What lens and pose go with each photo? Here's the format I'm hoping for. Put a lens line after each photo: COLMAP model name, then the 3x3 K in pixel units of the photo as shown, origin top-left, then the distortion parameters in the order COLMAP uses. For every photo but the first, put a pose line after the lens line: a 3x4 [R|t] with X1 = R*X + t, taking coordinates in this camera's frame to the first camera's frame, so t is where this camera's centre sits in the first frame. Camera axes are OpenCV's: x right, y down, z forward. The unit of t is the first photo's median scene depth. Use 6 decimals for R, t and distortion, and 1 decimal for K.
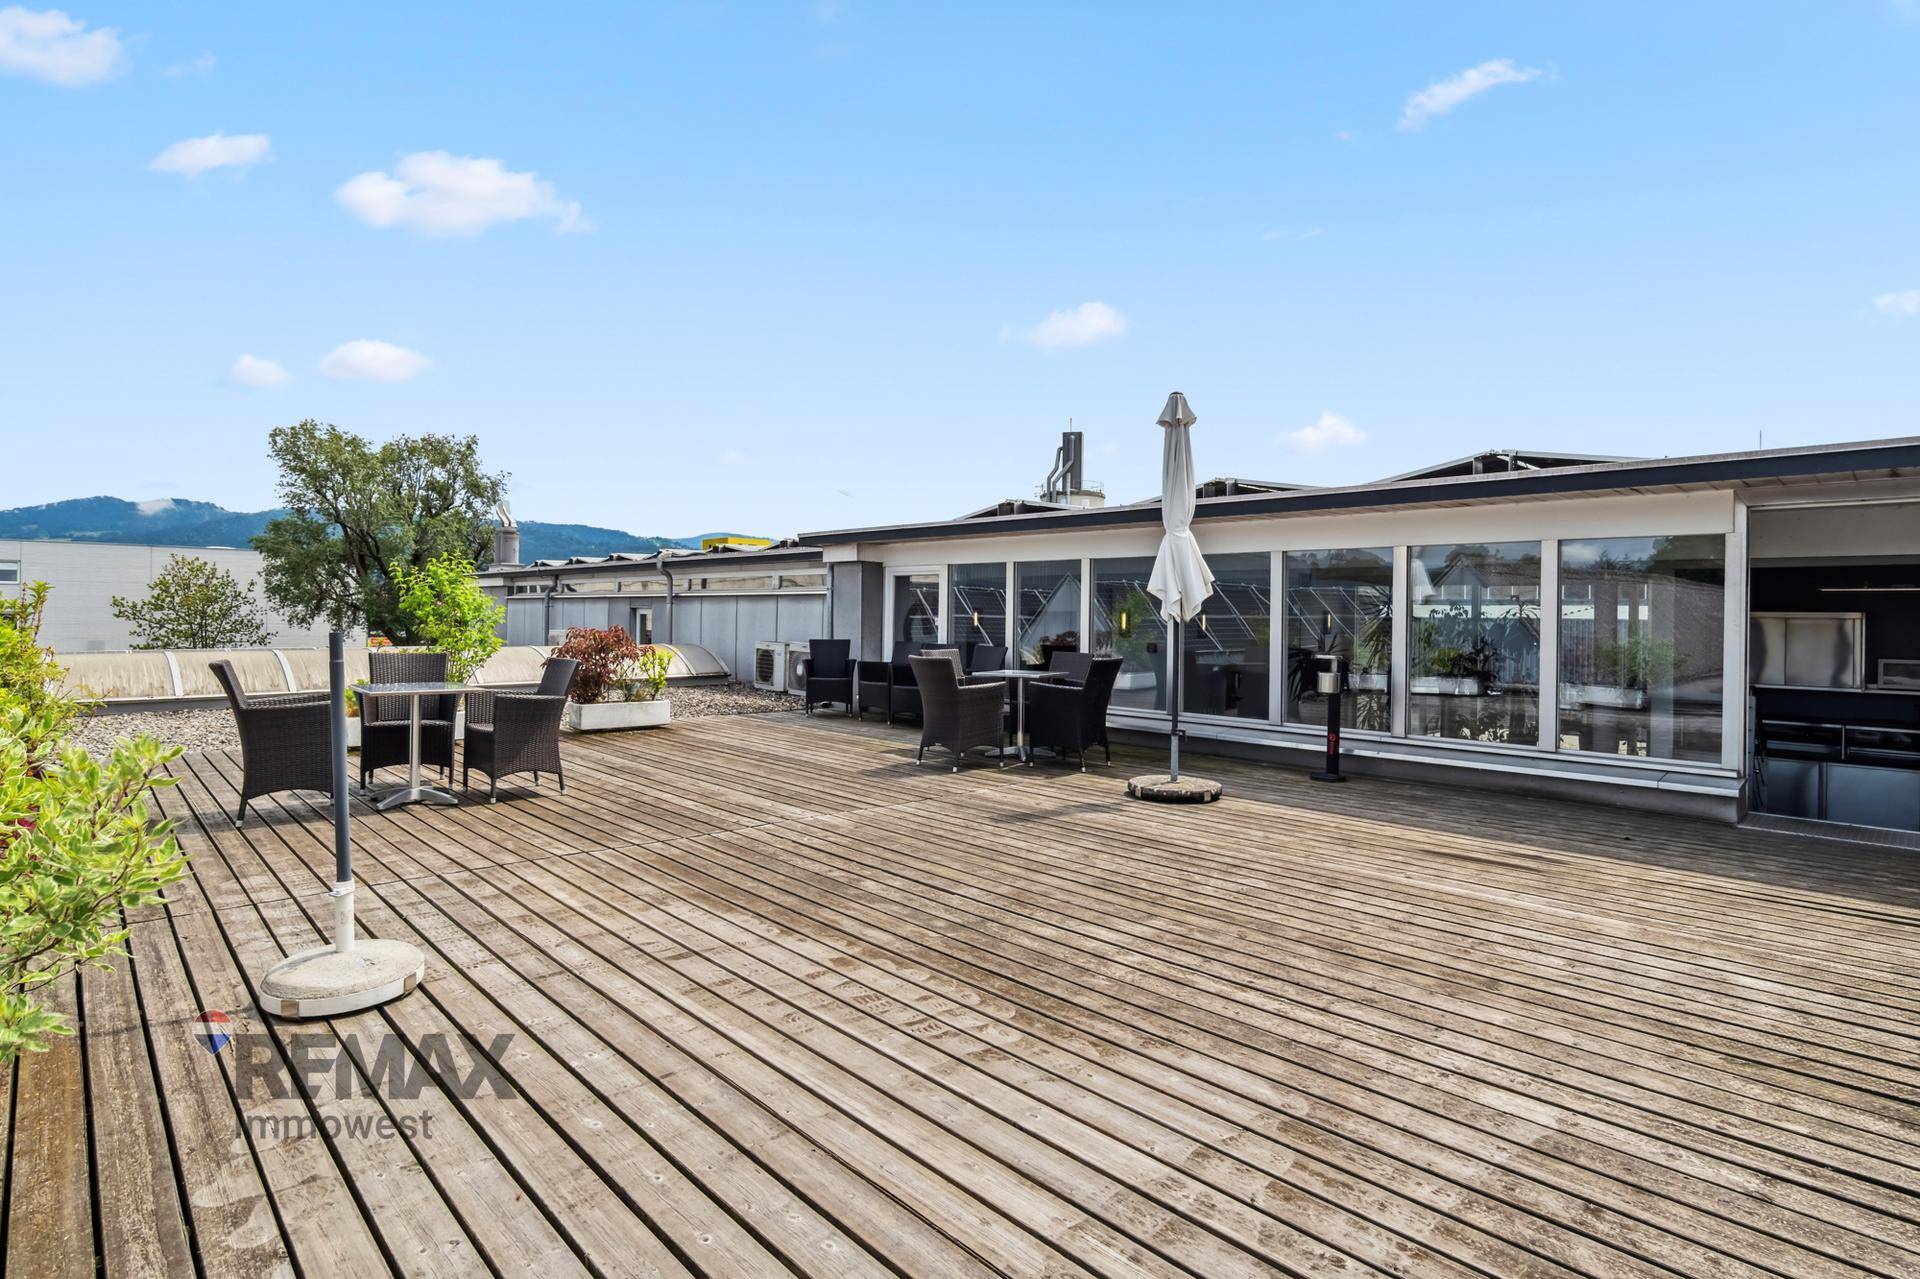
lens RADIAL K [[933.2, 0, 960.6], [0, 933.2, 616.4], [0, 0, 1]] dist [0.000310, 0.000171]
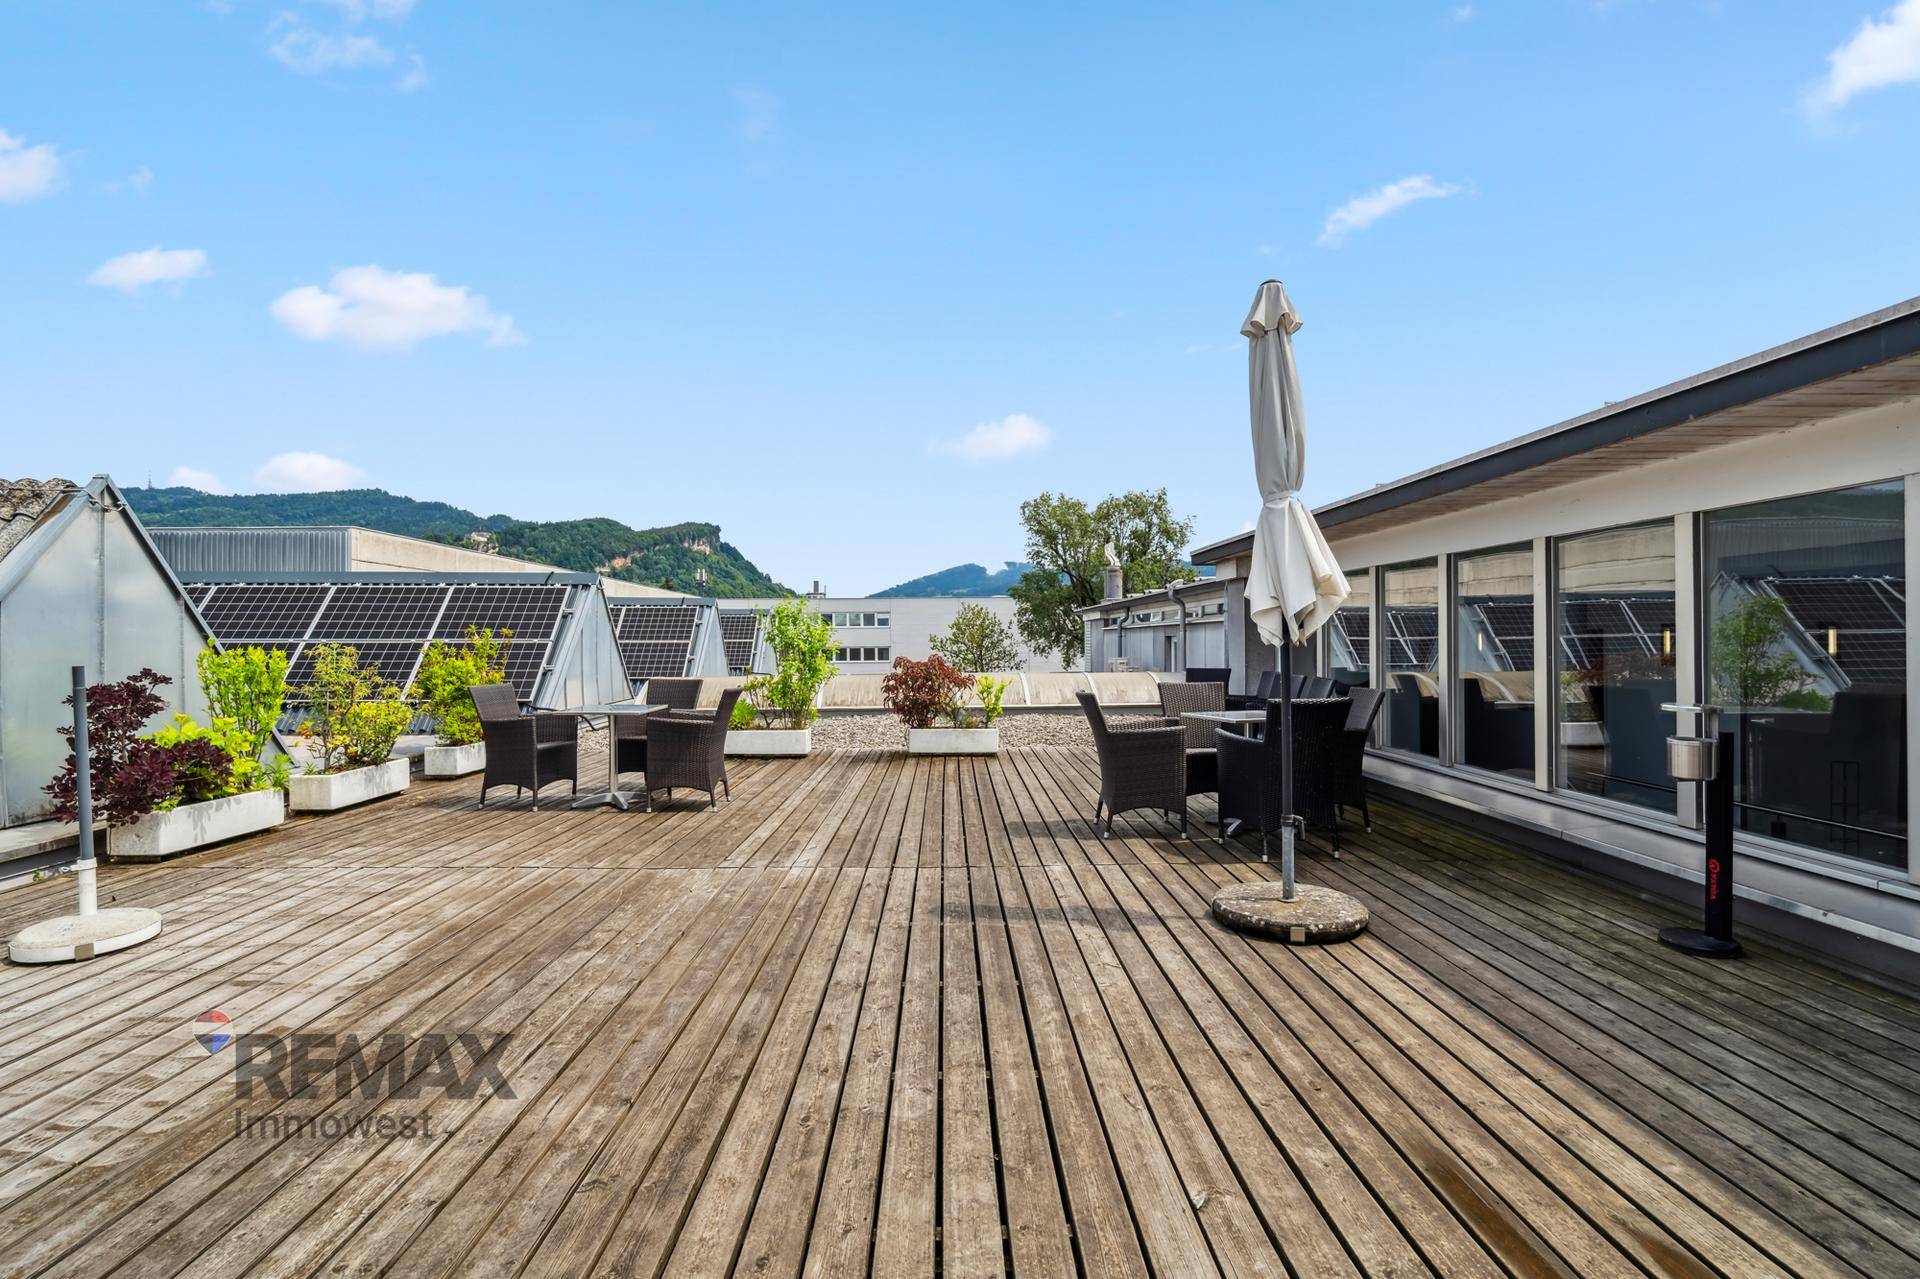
lens RADIAL K [[887.7, 0, 960.0], [0, 887.7, 639.5], [0, 0, 1]] dist [-0.002110, -0.001352]
pose [[0.731442, -0.017709, -0.681674, 0.316462], [0.014639, 0.999840, -0.010268, 0.003297], [0.681747, -0.002468, 0.731584, 0.278490]]
